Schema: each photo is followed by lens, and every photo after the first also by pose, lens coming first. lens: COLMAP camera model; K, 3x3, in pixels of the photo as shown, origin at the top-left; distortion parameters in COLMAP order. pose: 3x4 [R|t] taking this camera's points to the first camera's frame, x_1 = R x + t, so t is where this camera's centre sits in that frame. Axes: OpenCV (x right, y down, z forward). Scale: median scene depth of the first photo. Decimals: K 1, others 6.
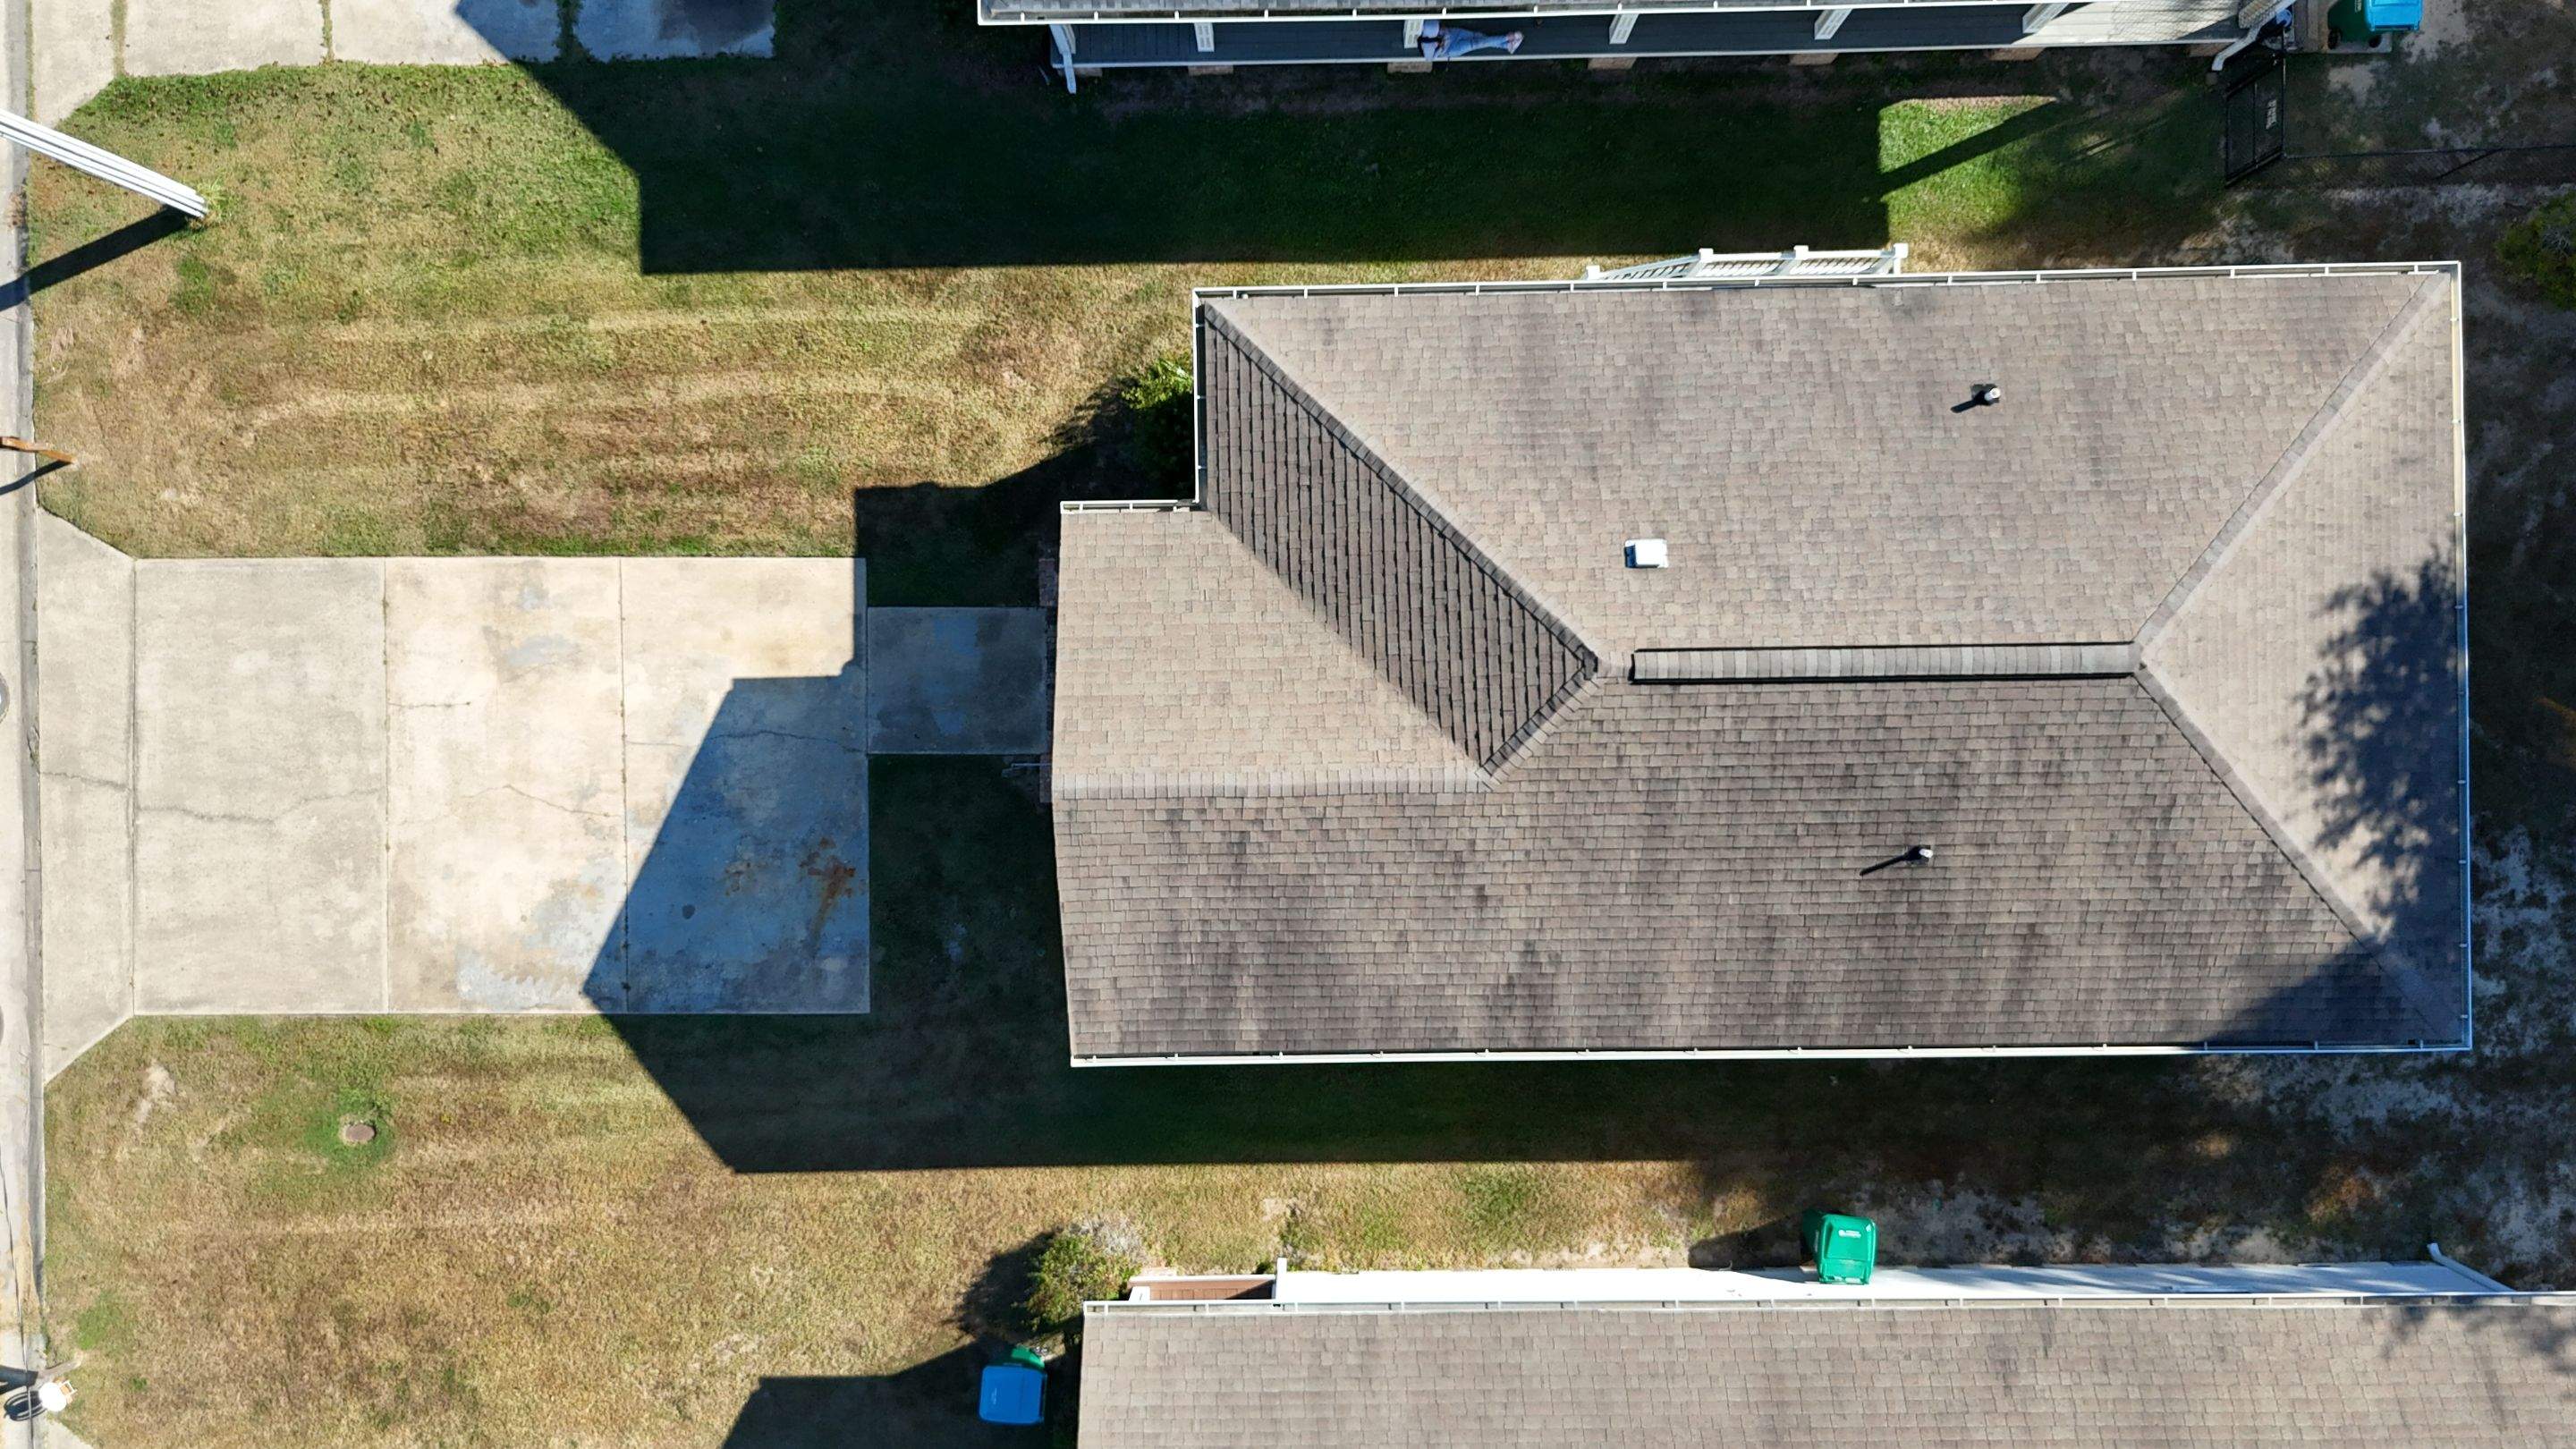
lens RADIAL K [[1910.3, 0, 1307.4], [0, 1910.3, 713.6], [0, 0, 1]] dist [0.071939, -0.068642]
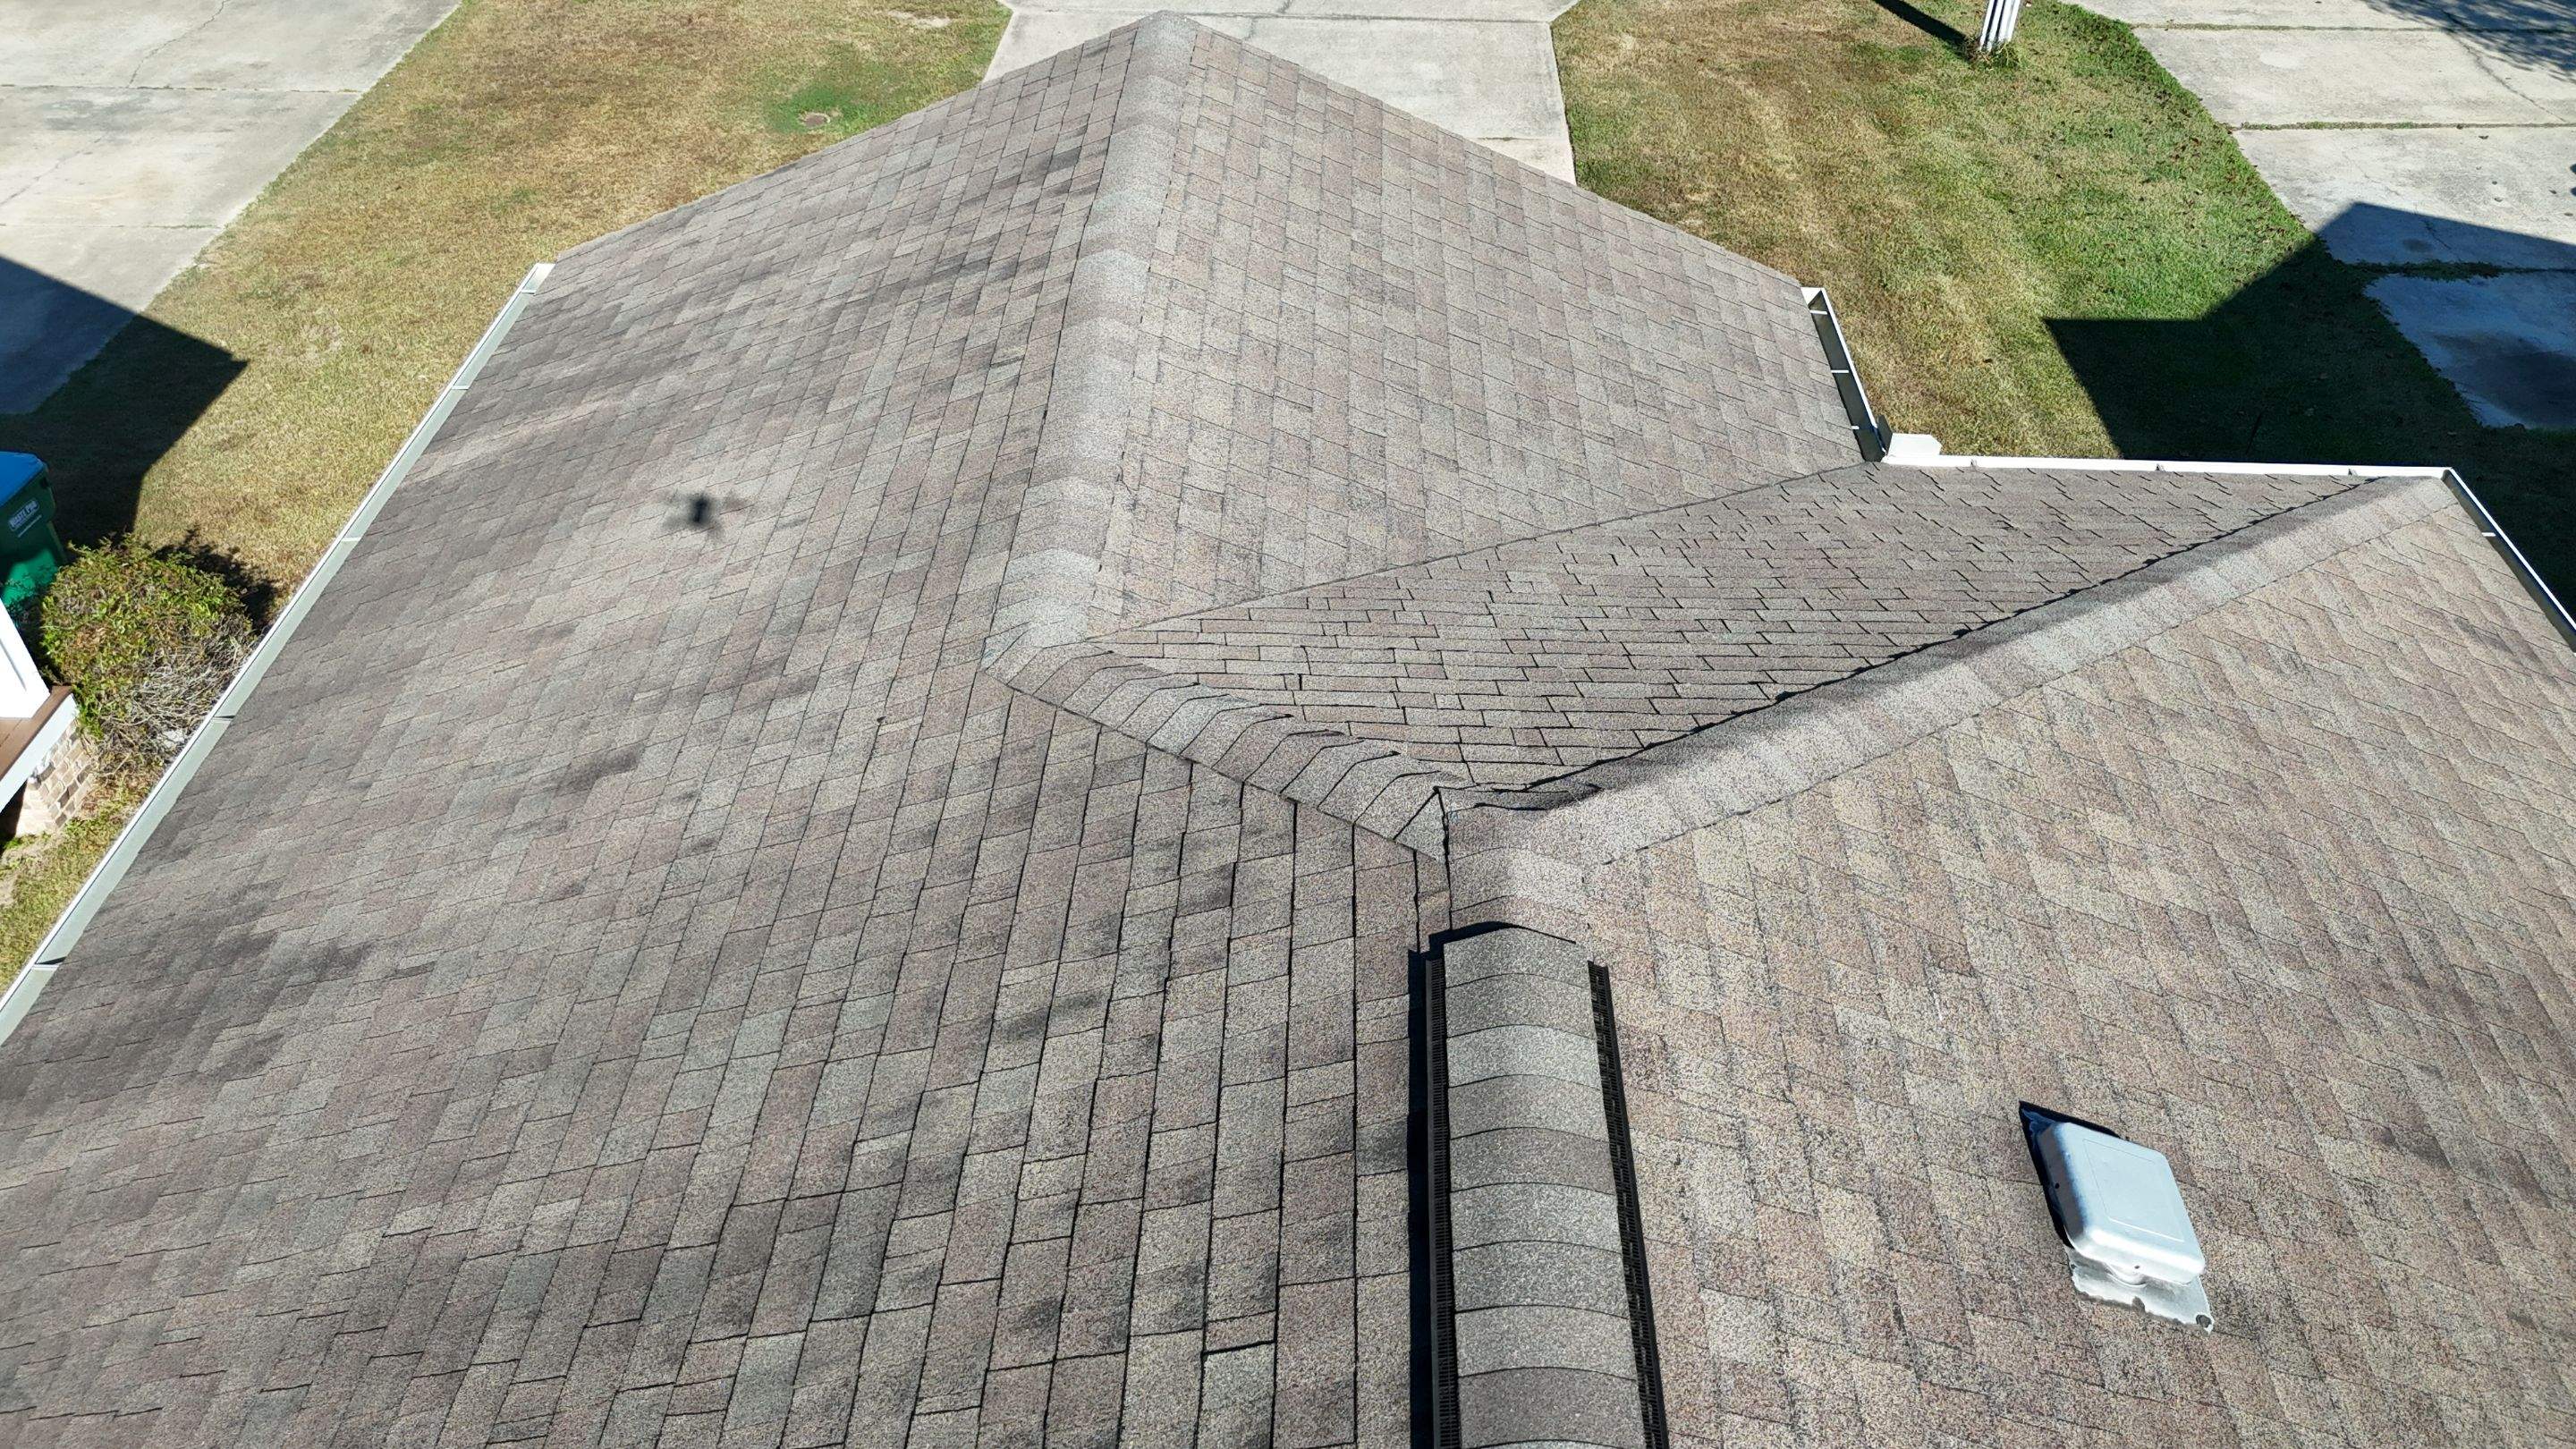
lens RADIAL K [[1910.3, 0, 1297.6], [0, 1910.3, 727.0], [0, 0, 1]] dist [0.071939, -0.068642]
pose [[-0.047024, 0.652399, -0.756415, 0.237195], [-0.998868, -0.036138, 0.030927, -0.007120], [-0.007159, 0.757013, 0.653360, 0.686876]]
